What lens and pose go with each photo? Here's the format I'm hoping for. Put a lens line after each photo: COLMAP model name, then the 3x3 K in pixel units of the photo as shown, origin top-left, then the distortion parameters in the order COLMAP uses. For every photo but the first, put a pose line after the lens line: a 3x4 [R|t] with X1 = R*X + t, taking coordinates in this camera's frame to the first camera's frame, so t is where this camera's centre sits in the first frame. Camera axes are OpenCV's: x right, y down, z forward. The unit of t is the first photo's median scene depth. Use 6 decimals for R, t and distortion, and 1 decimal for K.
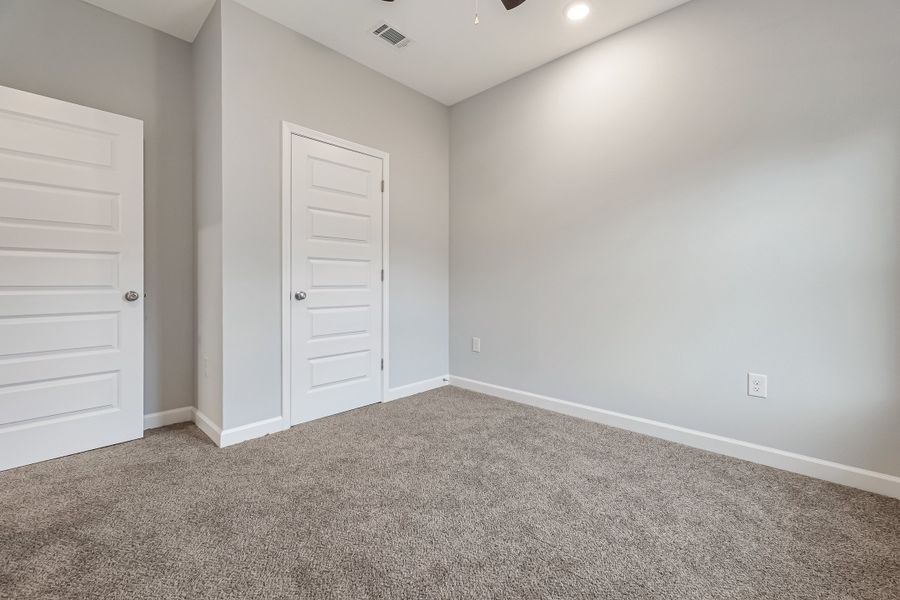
lens RADIAL K [[377.9, 0, 450.0], [0, 377.9, 290.7], [0, 0, 1]] dist [0.008270, -0.001028]
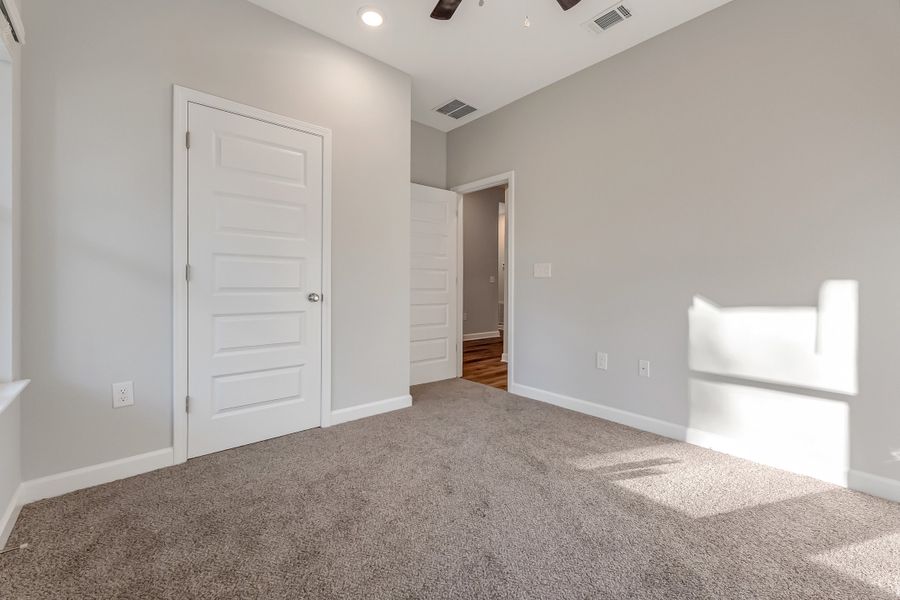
lens RADIAL K [[377.9, 0, 452.2], [0, 377.9, 297.8], [0, 0, 1]] dist [0.008270, -0.001028]
pose [[0.996333, 0.006573, -0.085312, 0.188837], [-0.005651, 0.999923, 0.011041, -0.004231], [0.085378, -0.010519, 0.996293, 0.196704]]
